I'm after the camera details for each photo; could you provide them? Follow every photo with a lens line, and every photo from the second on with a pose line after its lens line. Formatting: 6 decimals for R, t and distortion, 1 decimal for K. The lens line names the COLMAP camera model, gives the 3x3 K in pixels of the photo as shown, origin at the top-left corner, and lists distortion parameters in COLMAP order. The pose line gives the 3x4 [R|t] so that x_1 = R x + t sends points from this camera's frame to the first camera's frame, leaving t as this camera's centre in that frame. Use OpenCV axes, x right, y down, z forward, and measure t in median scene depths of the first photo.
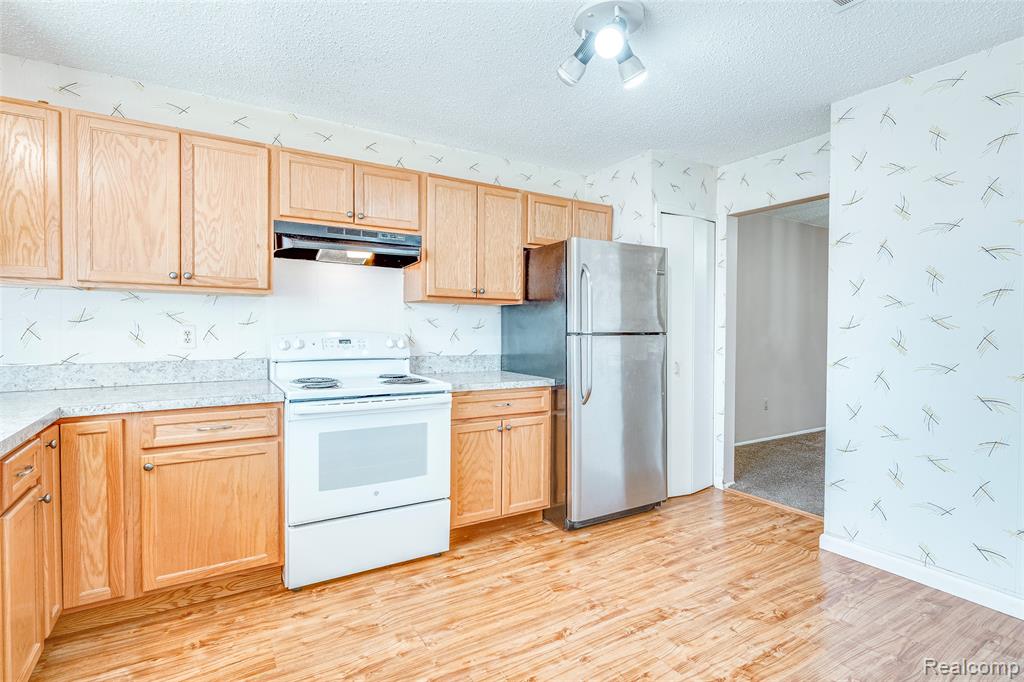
lens RADIAL K [[445.7, 0, 521.1], [0, 445.7, 336.2], [0, 0, 1]] dist [-0.000087, 0.000398]
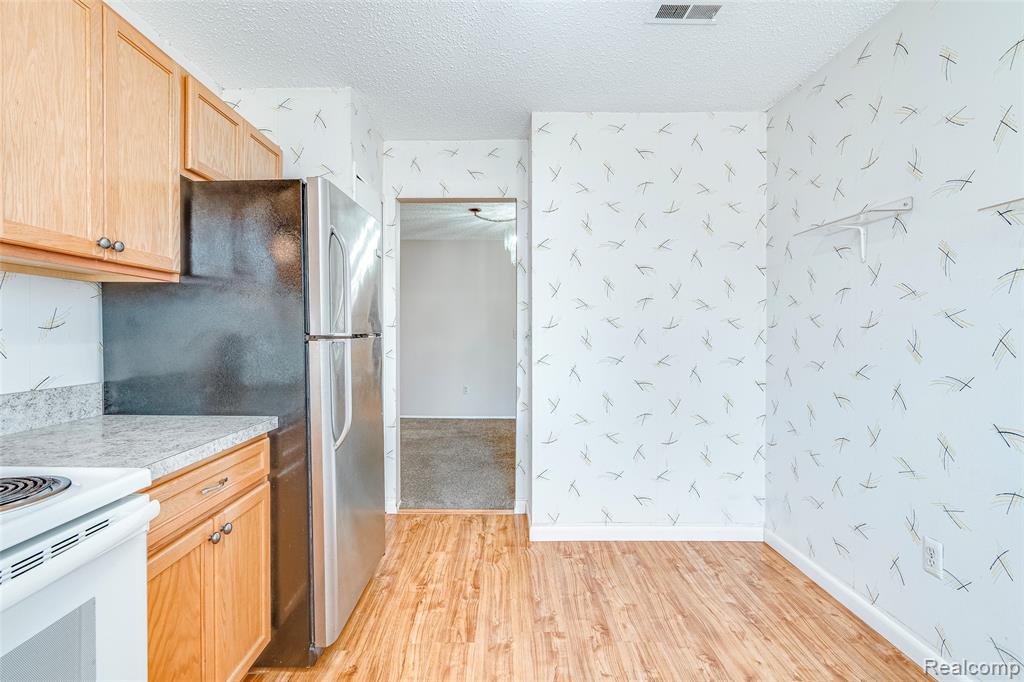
lens RADIAL K [[478.1, 0, 497.0], [0, 478.1, 335.3], [0, 0, 1]] dist [-0.005162, 0.000443]
pose [[0.584124, -0.014228, 0.811539, -0.260186], [0.016307, 0.999850, 0.005793, -0.007770], [-0.811500, 0.009850, 0.584269, 0.412738]]
